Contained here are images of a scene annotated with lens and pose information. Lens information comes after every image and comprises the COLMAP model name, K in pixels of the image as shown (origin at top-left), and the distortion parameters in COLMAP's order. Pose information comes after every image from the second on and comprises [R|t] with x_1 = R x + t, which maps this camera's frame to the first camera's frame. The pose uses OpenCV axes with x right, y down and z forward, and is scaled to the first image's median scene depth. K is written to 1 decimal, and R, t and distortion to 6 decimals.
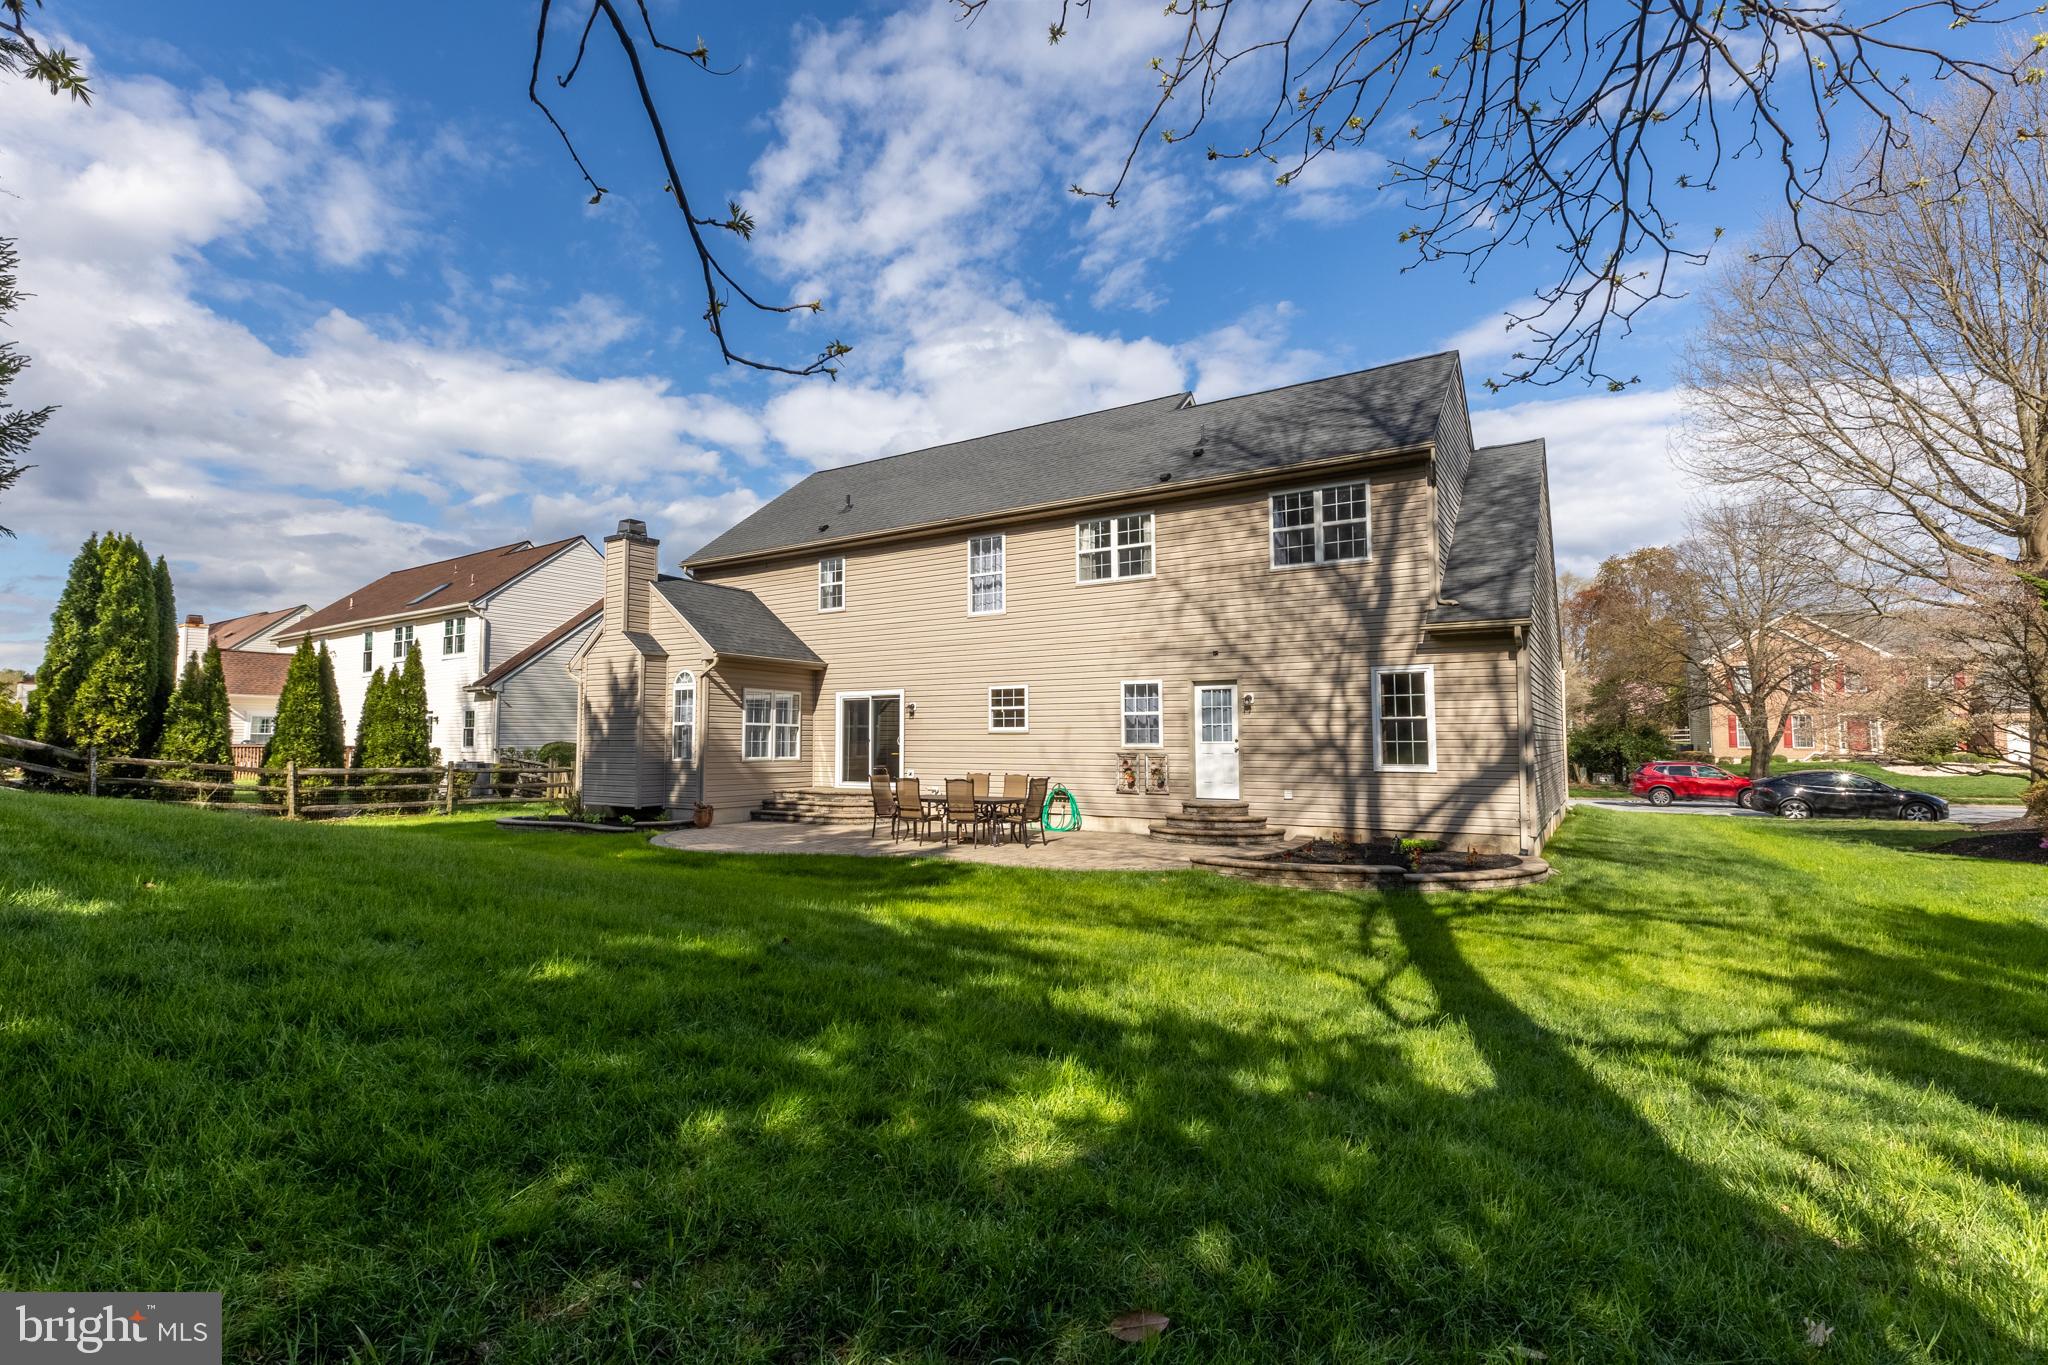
lens RADIAL K [[912.1, 0, 1024.0], [0, 912.1, 682.5], [0, 0, 1]] dist [0.004472, -0.000039]
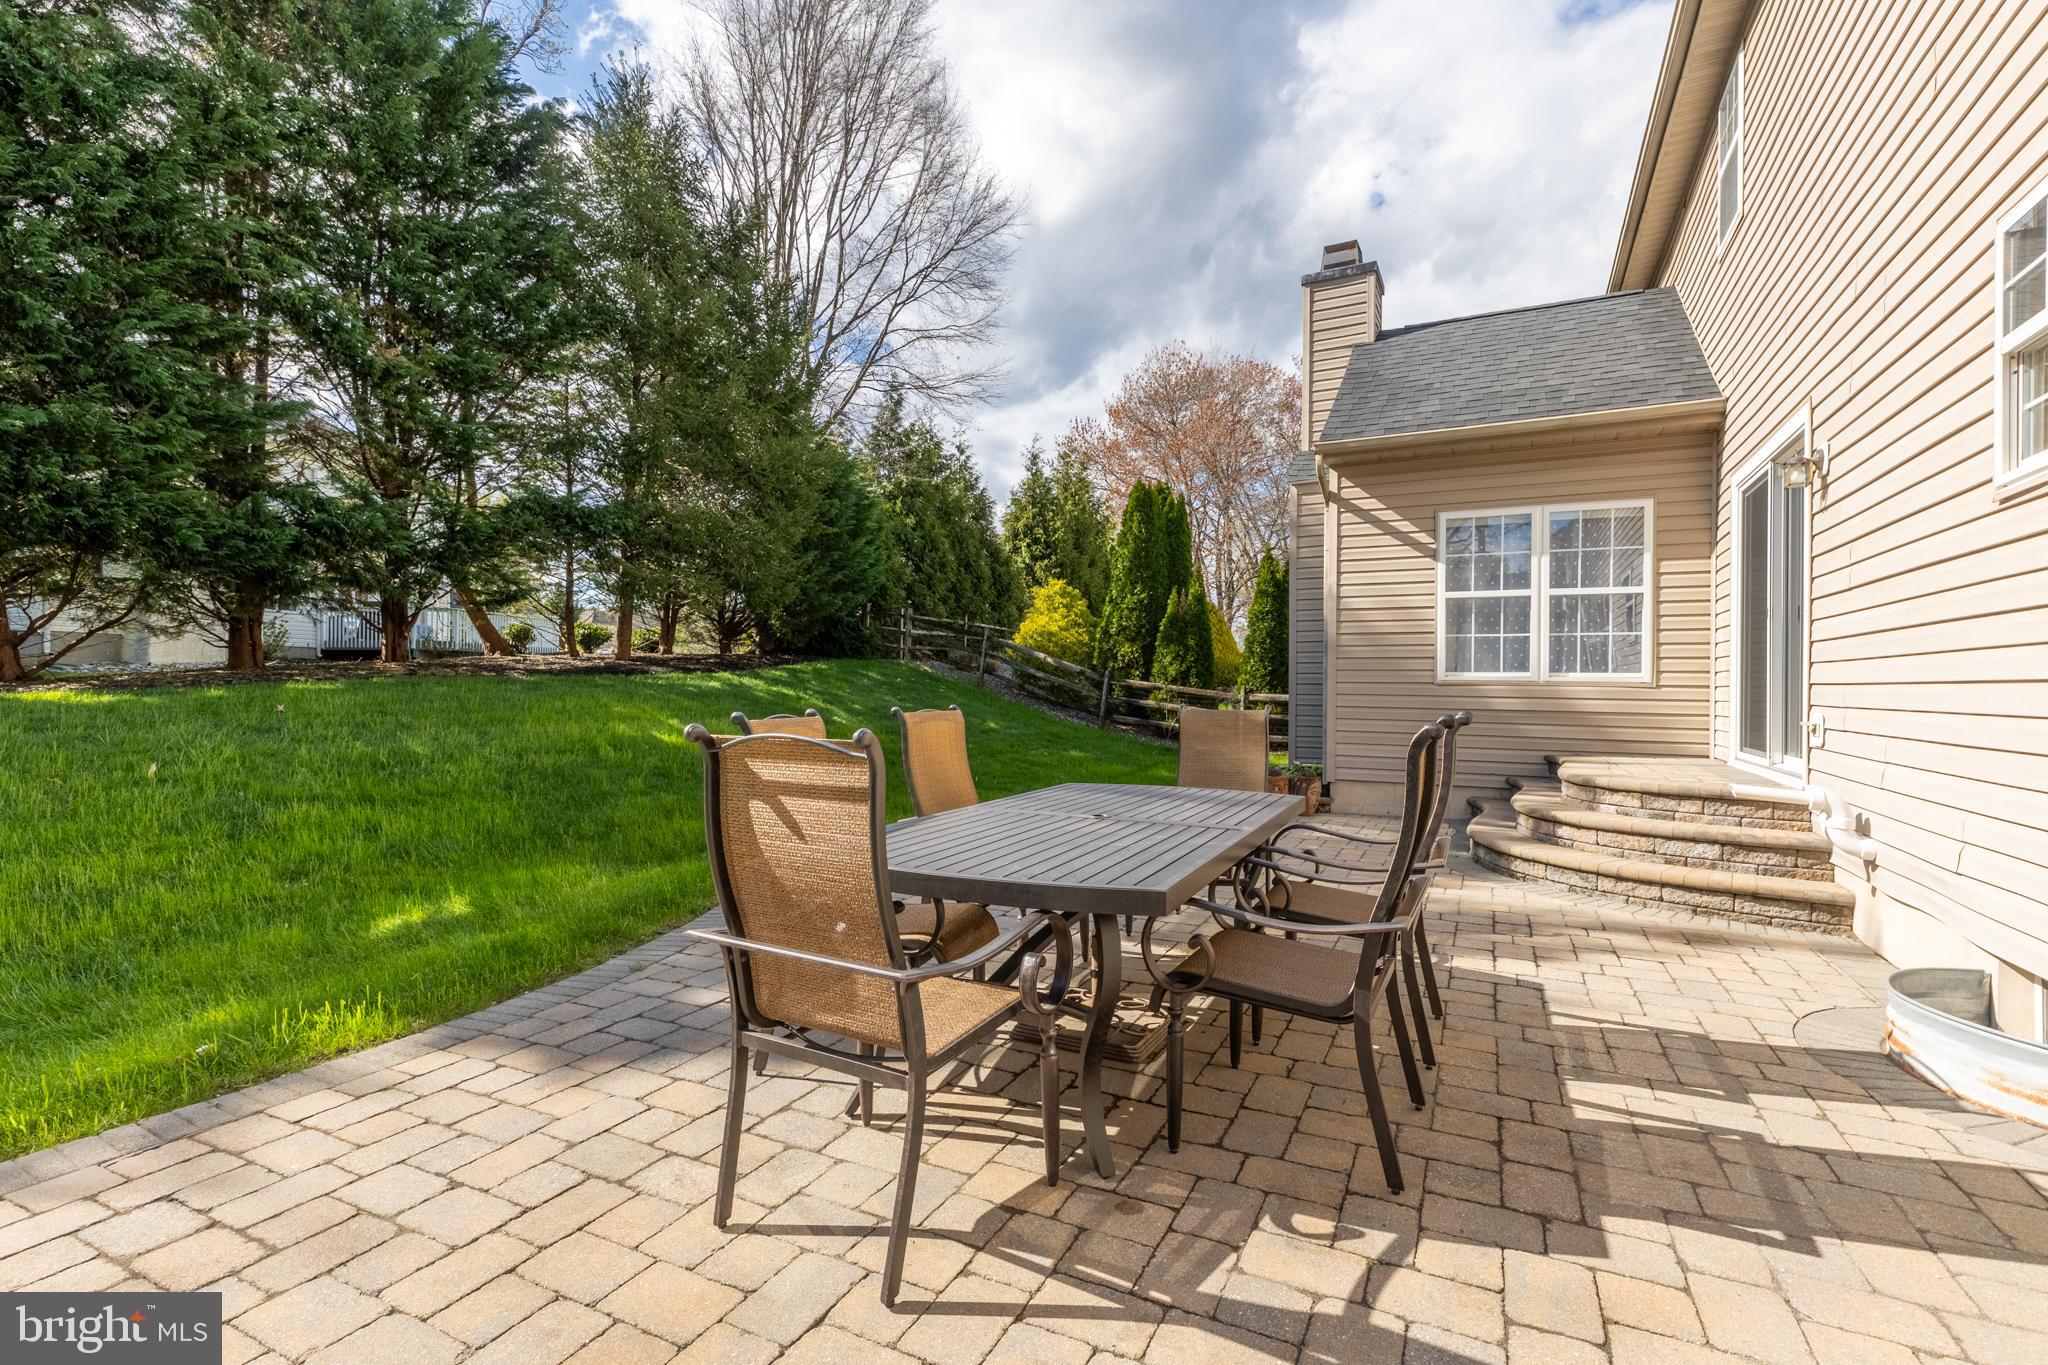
lens RADIAL K [[908.9, 0, 1028.7], [0, 908.9, 682.9], [0, 0, 1]] dist [0.000383, -0.000084]
pose [[0.077945, 0.000748, -0.996957, 0.117984], [0.056007, 0.998417, 0.005128, 0.087801], [0.995383, -0.056237, 0.077780, 0.936792]]
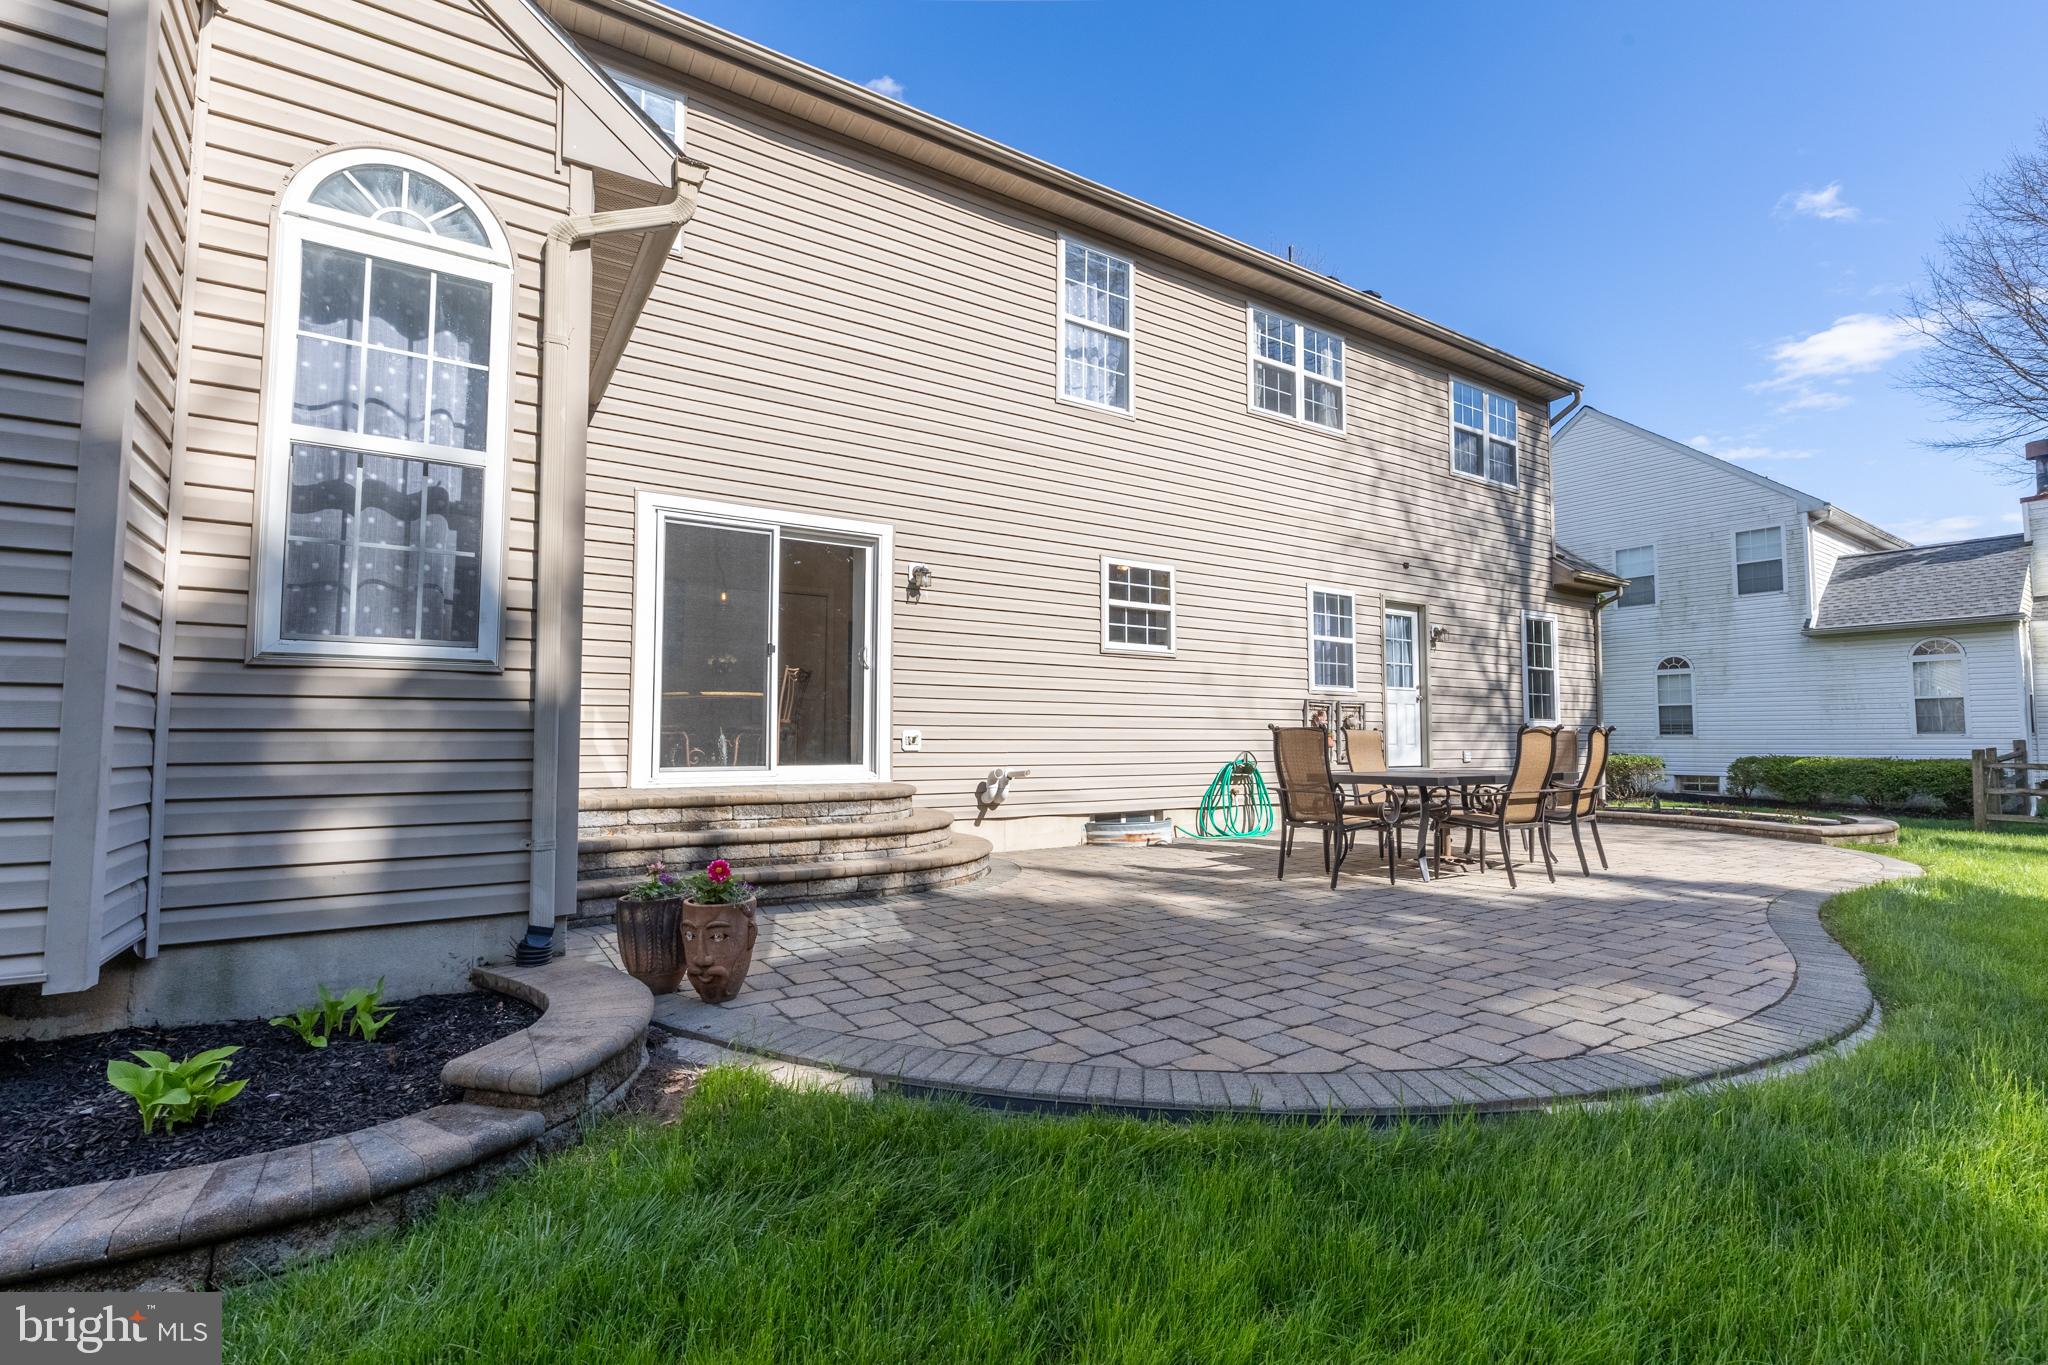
lens RADIAL K [[908.9, 0, 1028.7], [0, 908.9, 682.9], [0, 0, 1]] dist [0.000383, -0.000084]
pose [[0.423703, 0.061672, 0.903699, -0.557968], [-0.058294, 0.997468, -0.040739, 0.106715], [-0.903923, -0.035419, 0.426225, 0.947304]]
